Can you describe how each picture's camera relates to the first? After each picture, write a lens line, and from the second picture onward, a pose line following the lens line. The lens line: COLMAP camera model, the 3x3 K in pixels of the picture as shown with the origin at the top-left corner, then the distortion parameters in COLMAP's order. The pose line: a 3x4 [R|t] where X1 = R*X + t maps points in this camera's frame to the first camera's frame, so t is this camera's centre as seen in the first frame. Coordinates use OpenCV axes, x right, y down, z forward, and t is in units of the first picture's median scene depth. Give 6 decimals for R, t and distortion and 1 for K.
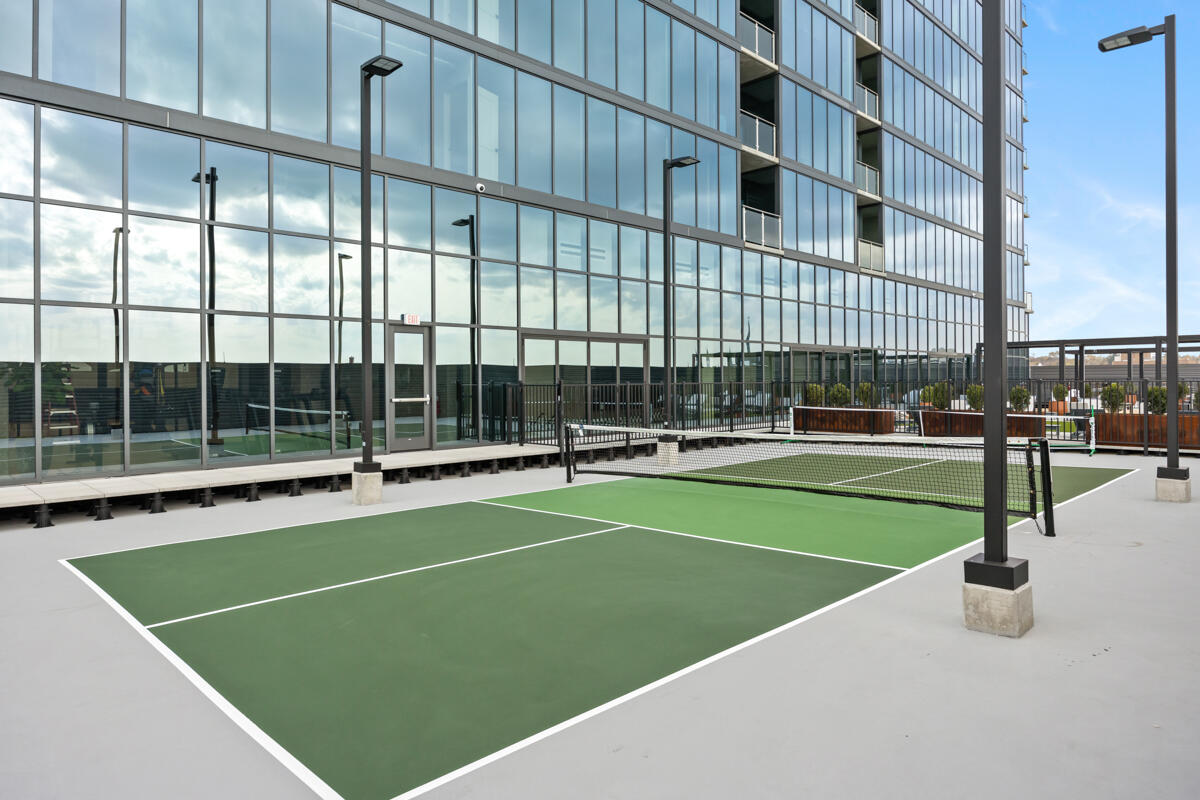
lens RADIAL K [[648.6, 0, 600.0], [0, 648.6, 400.0], [0, 0, 1]] dist [-0.004678, -0.000296]
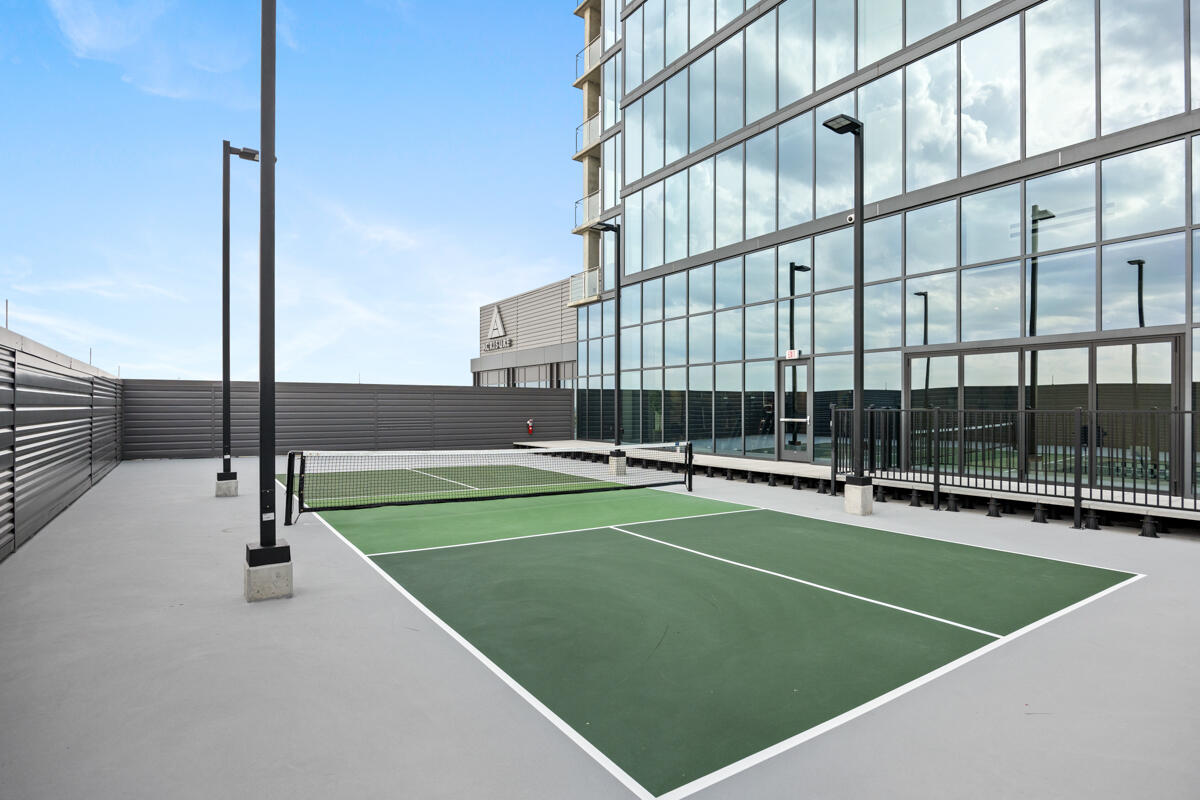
lens RADIAL K [[606.3, 0, 600.0], [0, 606.3, 400.0], [0, 0, 1]] dist [0.001587, 0.000079]
pose [[-0.129260, 0.000717, -0.991610, 0.860176], [-0.029456, 0.999556, 0.004563, -0.032482], [0.991173, 0.029798, -0.129182, 0.767401]]
